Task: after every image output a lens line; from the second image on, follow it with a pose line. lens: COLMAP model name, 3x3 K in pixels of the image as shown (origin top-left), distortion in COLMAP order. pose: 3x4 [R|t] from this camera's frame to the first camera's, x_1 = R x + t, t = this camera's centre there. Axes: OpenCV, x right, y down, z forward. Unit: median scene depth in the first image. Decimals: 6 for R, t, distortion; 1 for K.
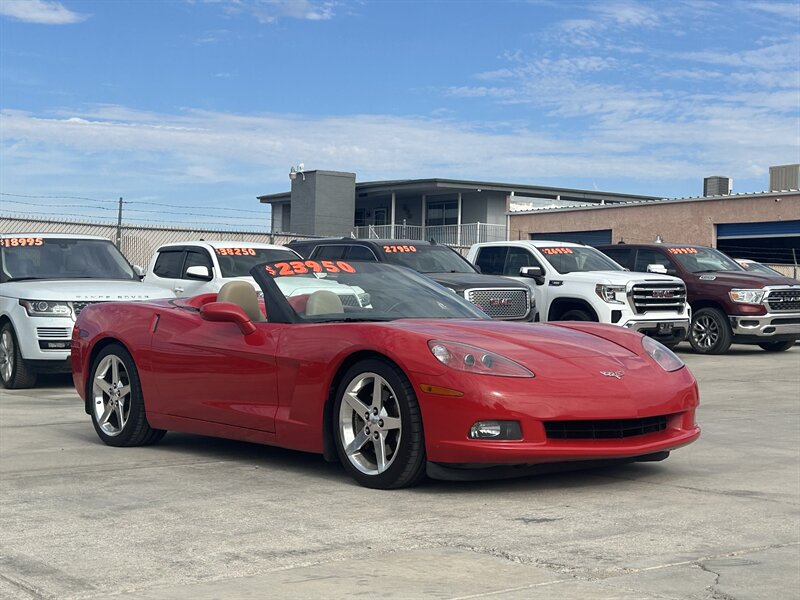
lens RADIAL K [[1245.5, 0, 419.5], [0, 1245.5, 300.5], [0, 0, 1]] dist [0.459458, -2.073834]
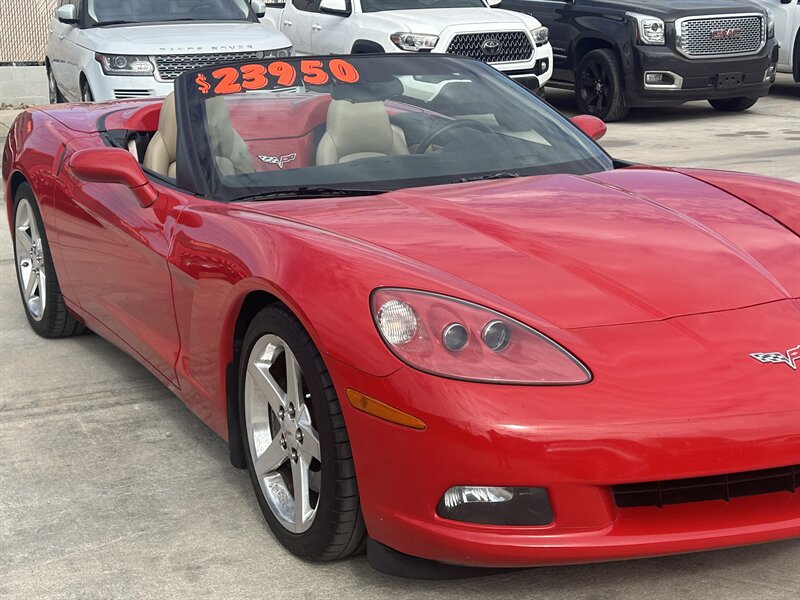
lens RADIAL K [[1245.5, 0, 419.5], [0, 1245.5, 300.5], [0, 0, 1]] dist [0.459458, -2.073834]
pose [[0.980063, 0.026886, -0.196859, 0.051411], [0.020076, 0.972331, 0.232743, -0.032638], [0.197670, -0.232055, 0.952406, 0.236758]]
